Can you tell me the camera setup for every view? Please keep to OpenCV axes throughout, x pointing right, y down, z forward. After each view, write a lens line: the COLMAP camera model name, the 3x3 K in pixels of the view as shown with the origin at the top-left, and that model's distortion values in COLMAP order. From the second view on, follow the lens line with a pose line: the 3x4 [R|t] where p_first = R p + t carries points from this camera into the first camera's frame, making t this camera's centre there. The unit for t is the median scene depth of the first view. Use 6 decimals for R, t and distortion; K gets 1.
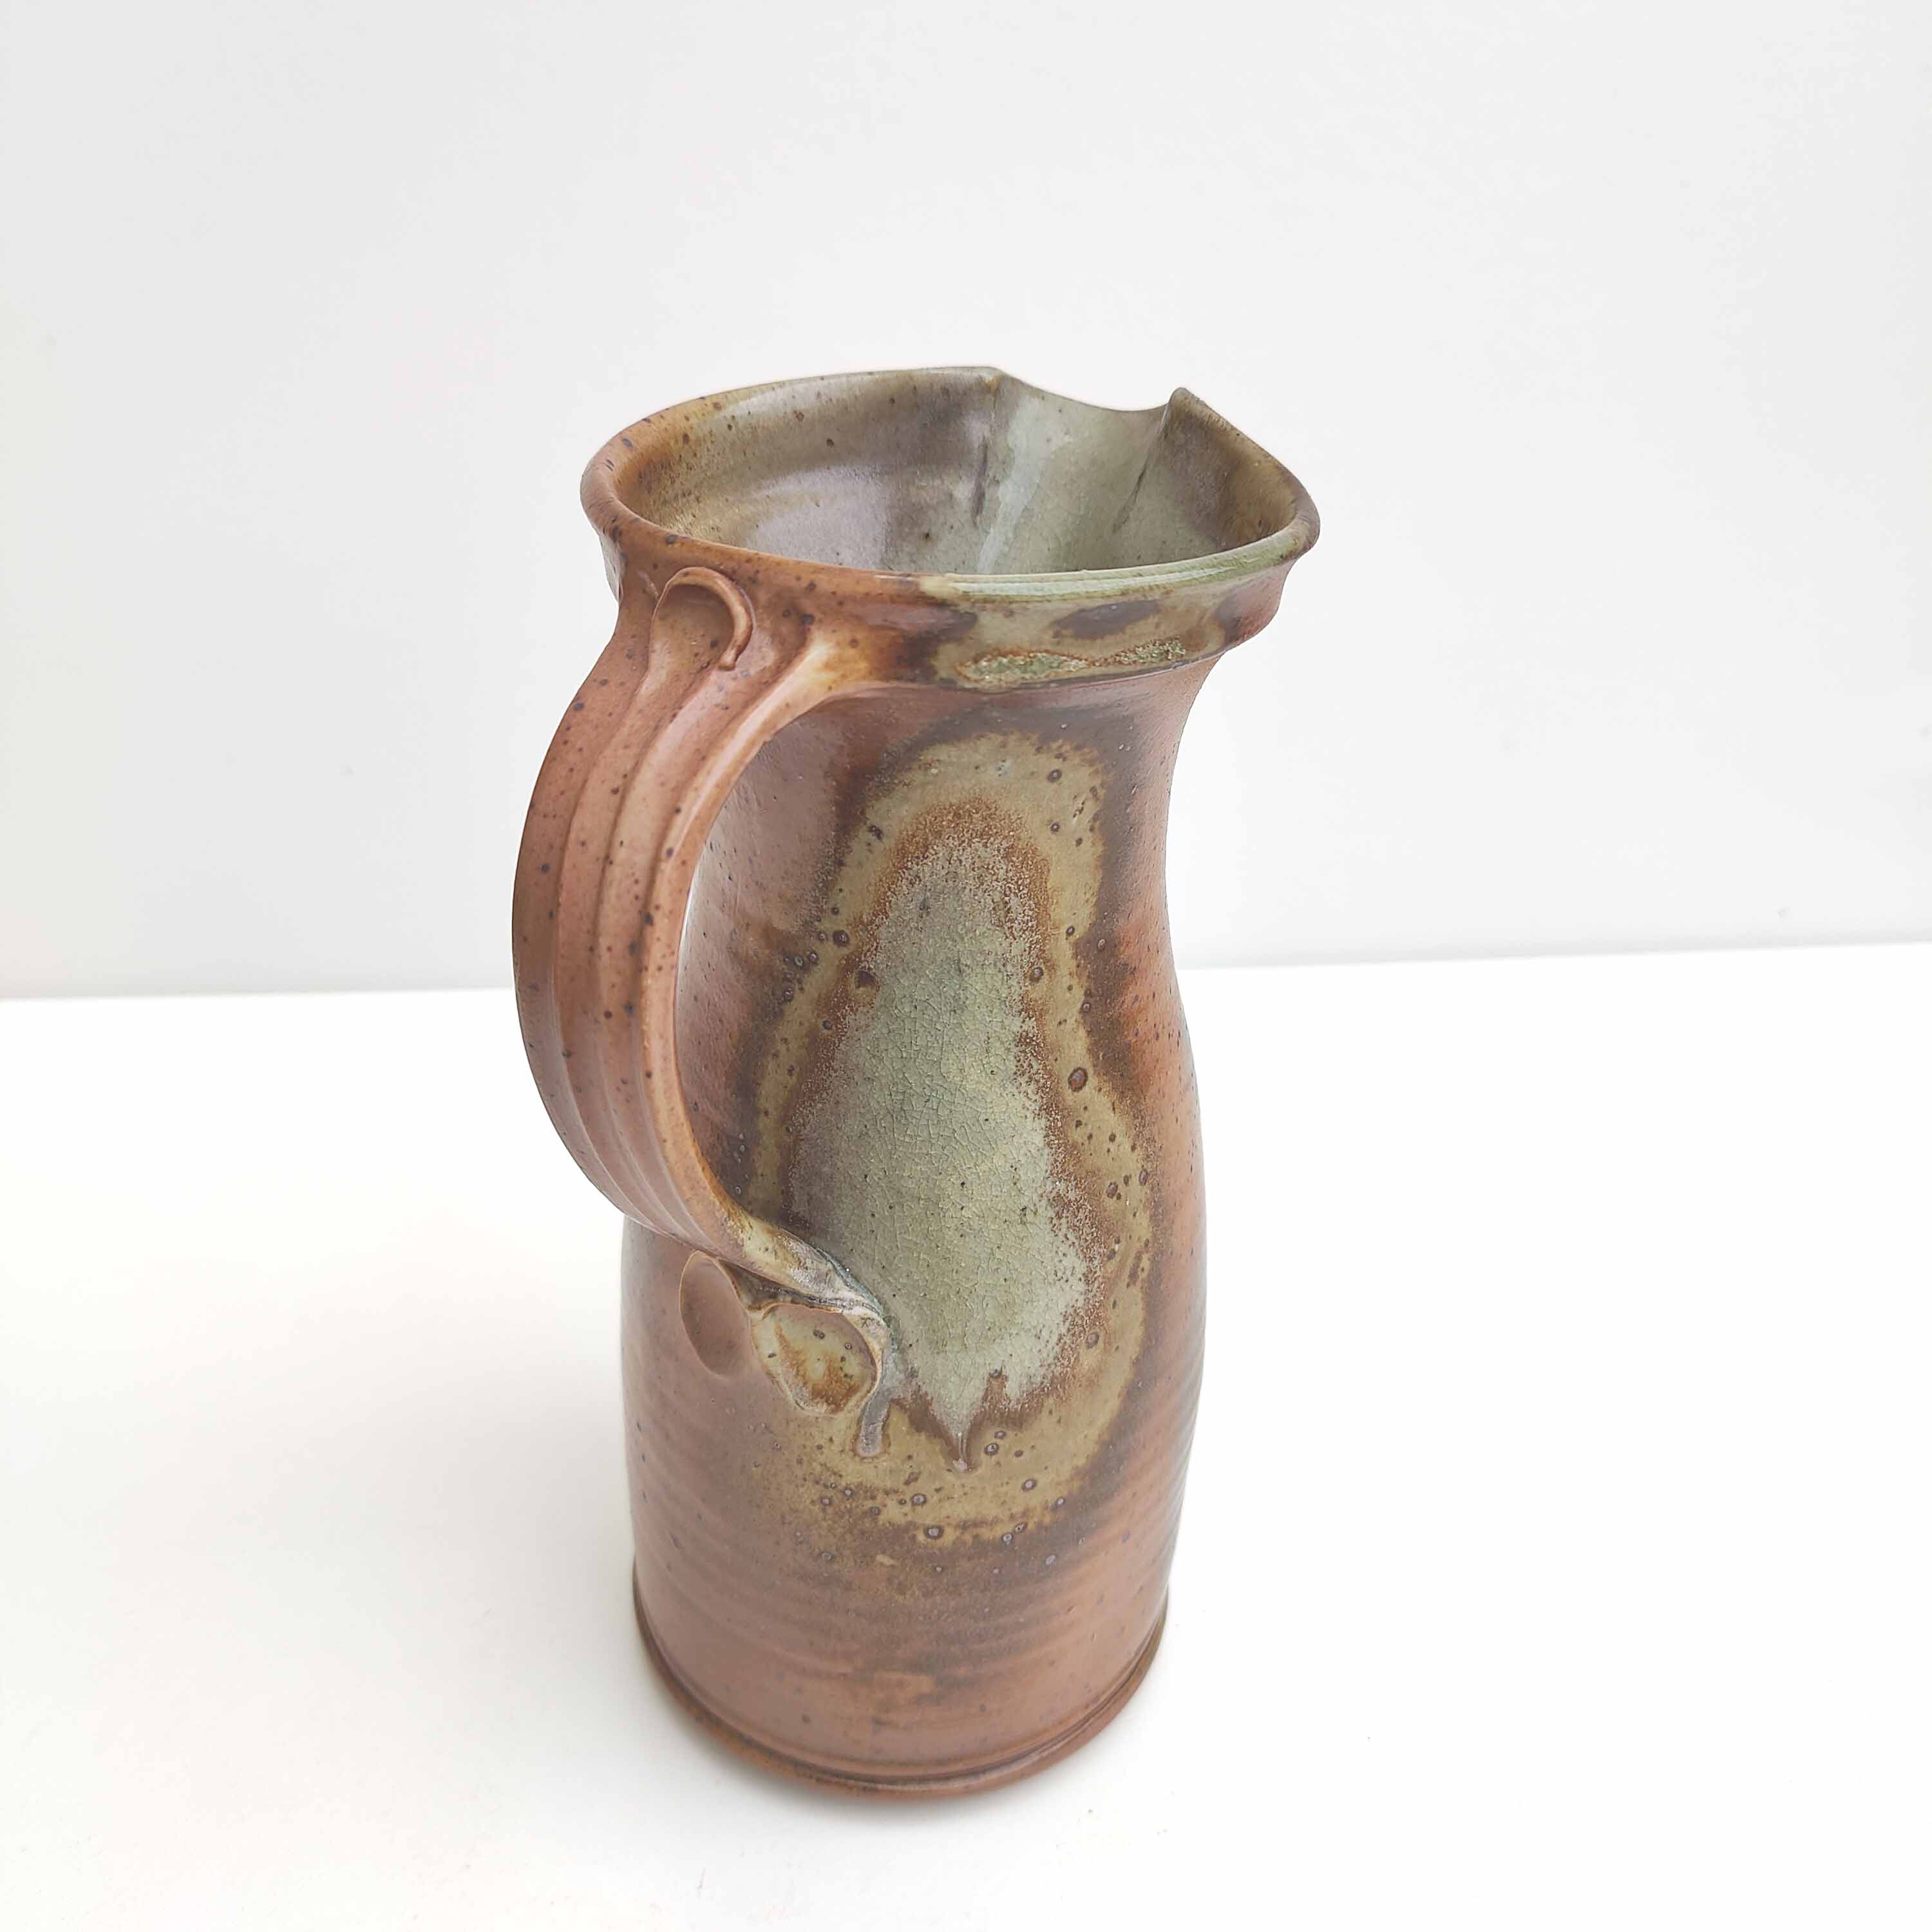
lens RADIAL K [[1961.8, 0, 966.0], [0, 1961.8, 968.8], [0, 0, 1]] dist [-0.037514, 0.000000]
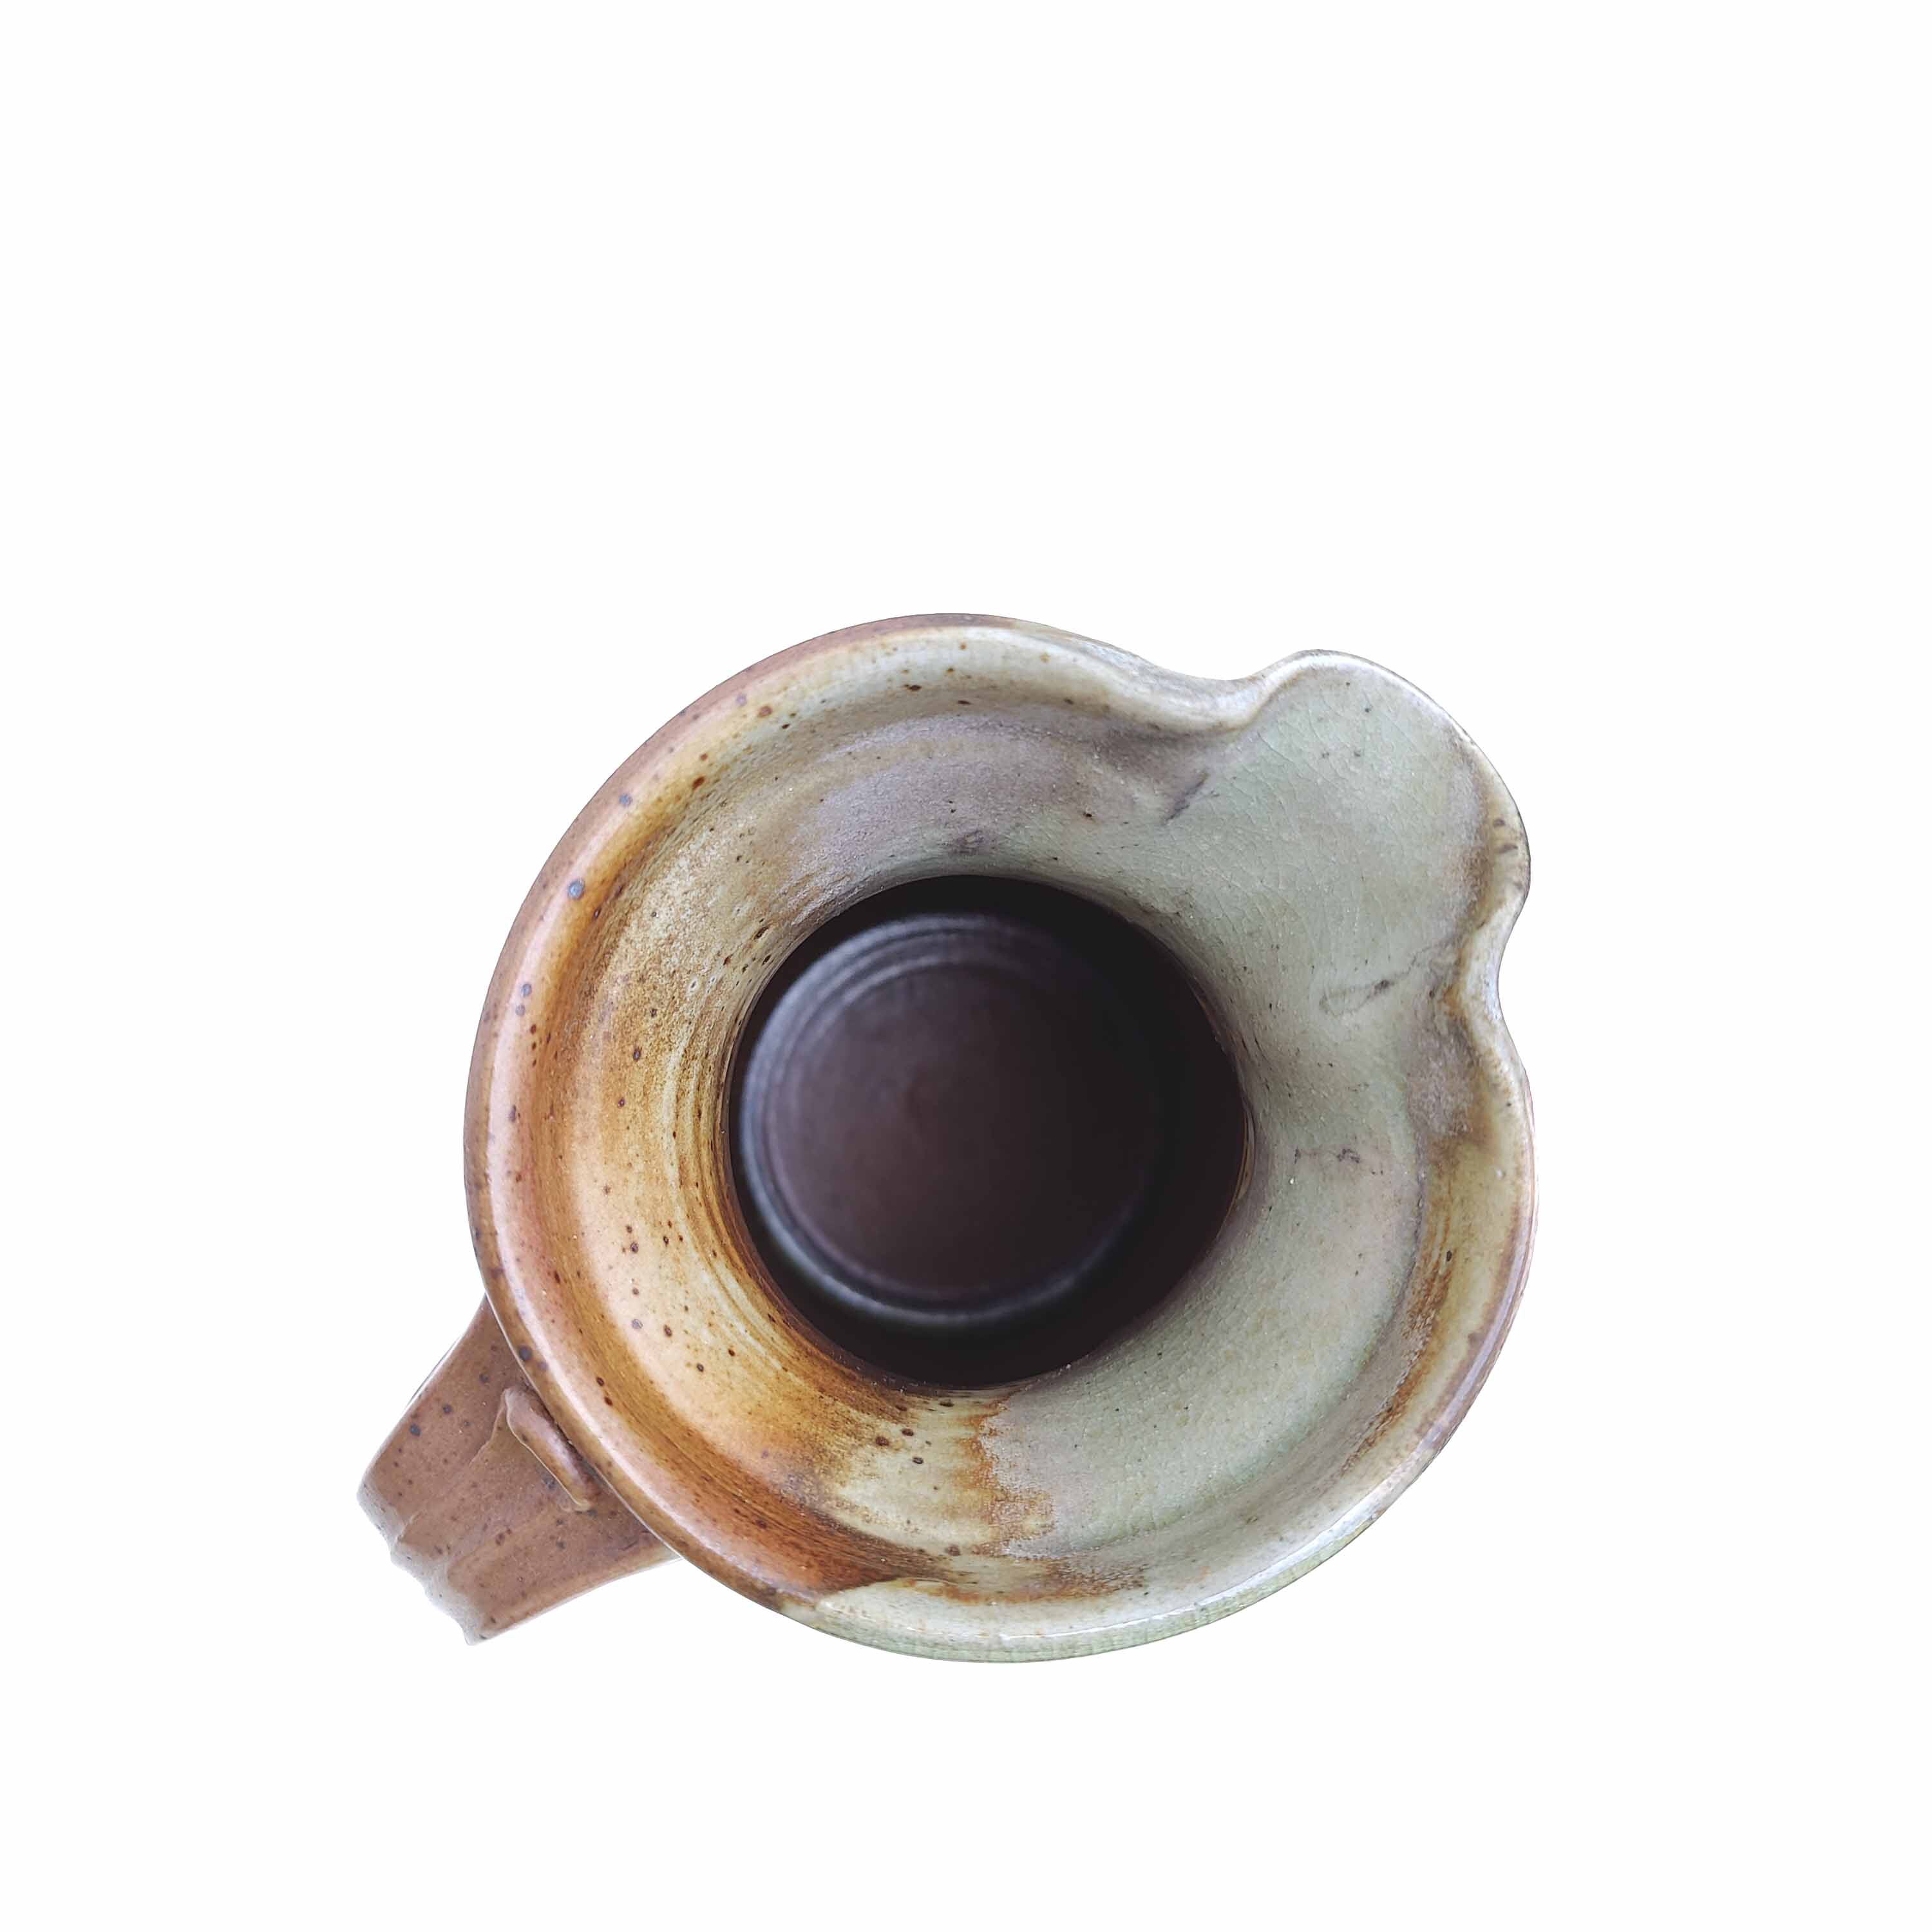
lens RADIAL K [[1961.8, 0, 954.7], [0, 1961.8, 974.6], [0, 0, 1]] dist [-0.037514, 0.000000]
pose [[0.932417, 0.359449, -0.037345, -0.019280], [-0.170641, 0.529012, 0.831281, -0.806049], [0.318559, -0.768729, 0.554596, 0.639606]]
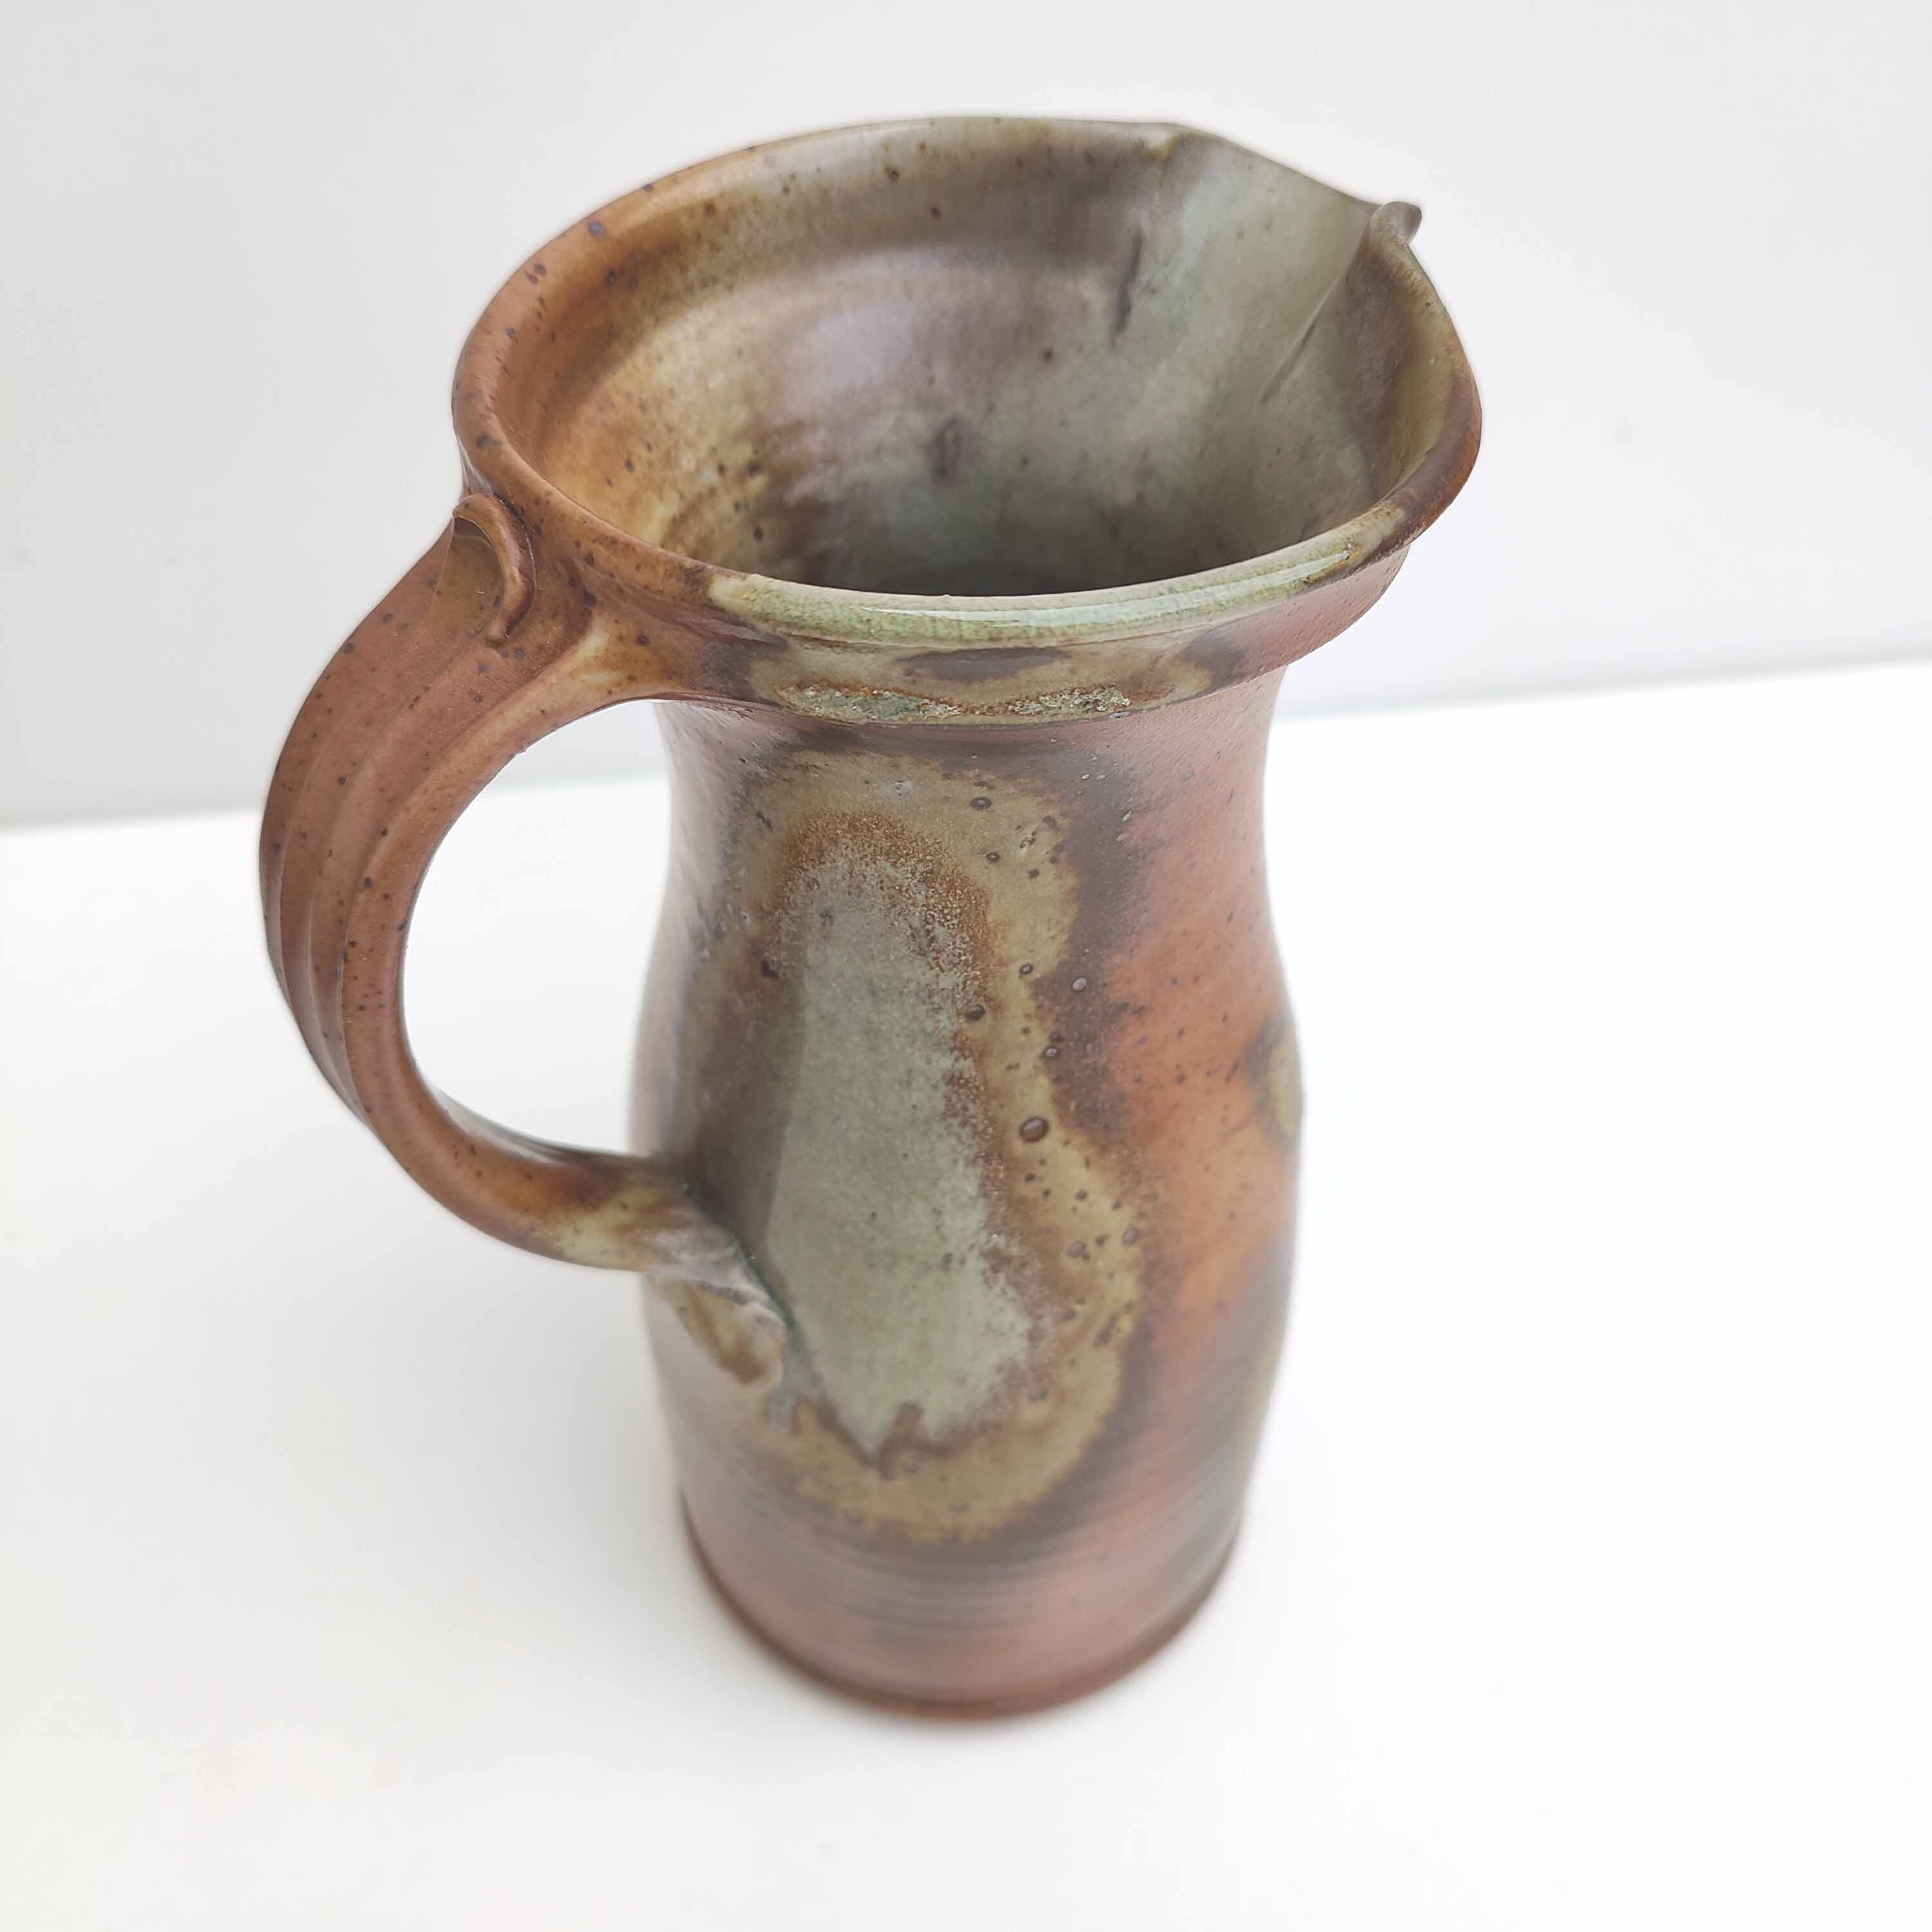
lens RADIAL K [[1961.8, 0, 921.0], [0, 1961.8, 997.2], [0, 0, 1]] dist [-0.037514, 0.000000]
pose [[0.916261, 0.245941, -0.316193, 0.255643], [-0.146168, 0.940180, 0.307727, -0.234570], [0.372961, -0.235741, 0.897400, 0.281439]]
